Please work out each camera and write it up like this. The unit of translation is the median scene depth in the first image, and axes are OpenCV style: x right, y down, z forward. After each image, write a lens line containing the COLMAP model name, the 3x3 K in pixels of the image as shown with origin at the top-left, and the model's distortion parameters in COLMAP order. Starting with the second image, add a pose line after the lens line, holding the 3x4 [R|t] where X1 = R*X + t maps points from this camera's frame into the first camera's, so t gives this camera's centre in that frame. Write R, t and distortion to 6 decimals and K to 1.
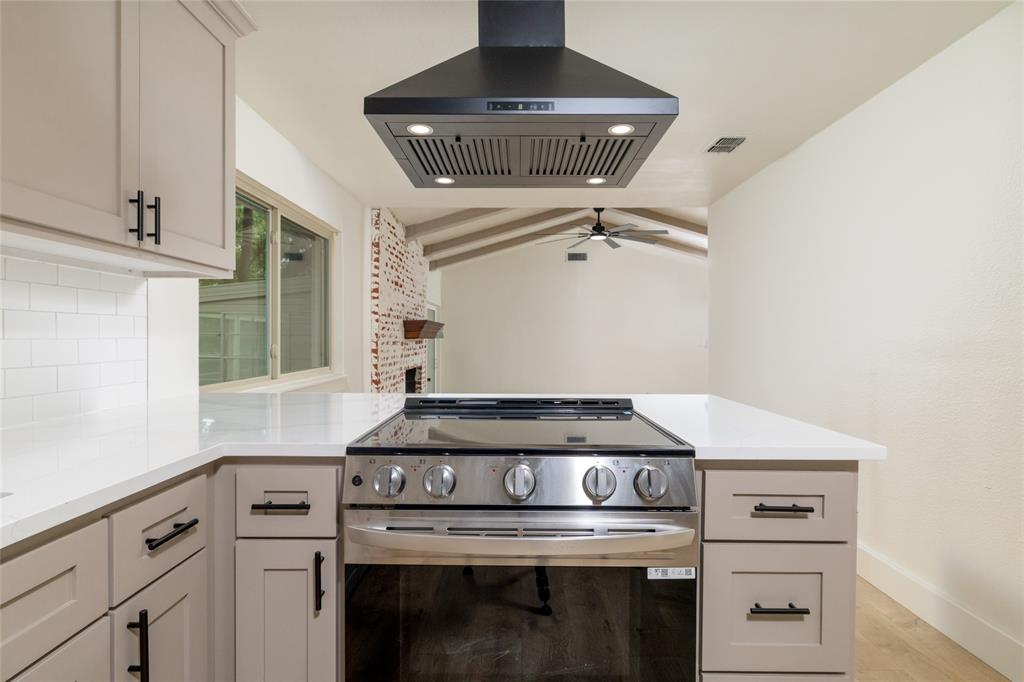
lens RADIAL K [[514.3, 0, 509.3], [0, 514.3, 342.4], [0, 0, 1]] dist [0.000334, 0.000305]
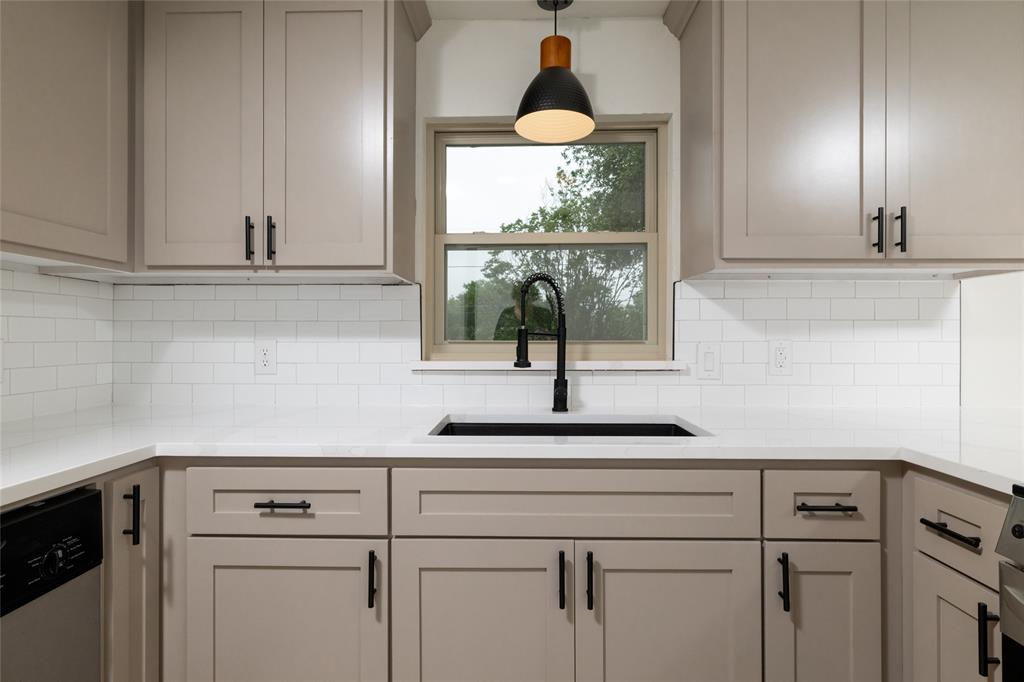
lens RADIAL K [[514.3, 0, 509.7], [0, 514.3, 335.9], [0, 0, 1]] dist [0.000334, 0.000305]
pose [[-0.014480, -0.007798, -0.999865, 0.114418], [-0.013234, 0.999883, -0.007606, -0.000091], [0.999808, 0.013123, -0.014581, 0.064554]]
